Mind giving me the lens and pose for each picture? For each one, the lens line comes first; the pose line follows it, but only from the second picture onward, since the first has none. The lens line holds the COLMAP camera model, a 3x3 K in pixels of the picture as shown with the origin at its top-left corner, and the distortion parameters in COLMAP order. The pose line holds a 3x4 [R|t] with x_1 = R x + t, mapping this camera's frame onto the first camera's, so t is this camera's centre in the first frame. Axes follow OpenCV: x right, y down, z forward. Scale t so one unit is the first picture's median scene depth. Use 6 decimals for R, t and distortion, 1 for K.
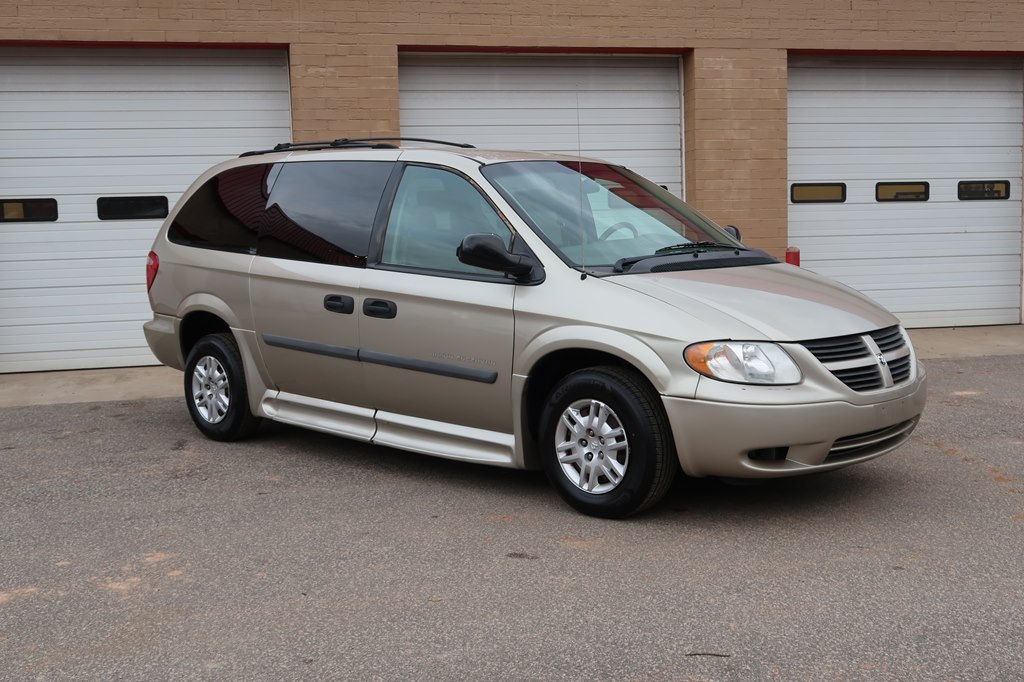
lens RADIAL K [[1126.8, 0, 513.8], [0, 1126.8, 342.5], [0, 0, 1]] dist [0.009265, -0.019348]
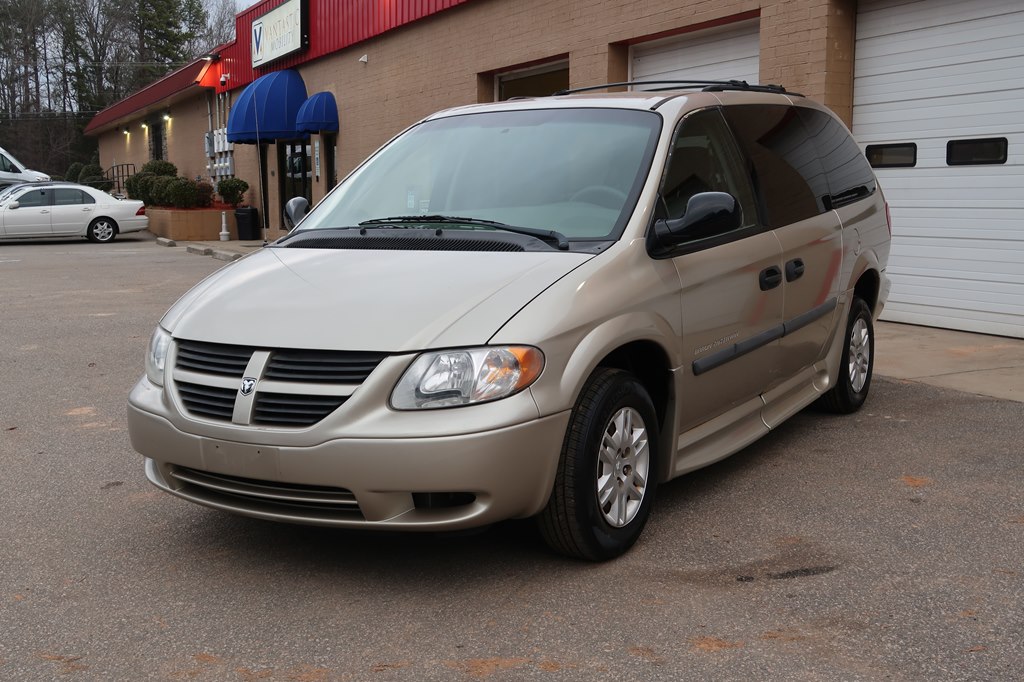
lens RADIAL K [[1205.8, 0, 513.3], [0, 1205.8, 339.3], [0, 0, 1]] dist [0.004209, 0.010271]
pose [[0.228107, 0.140703, -0.963416, 1.089228], [-0.092744, 0.988144, 0.122355, -0.123728], [0.969209, 0.061441, 0.238452, 0.954493]]
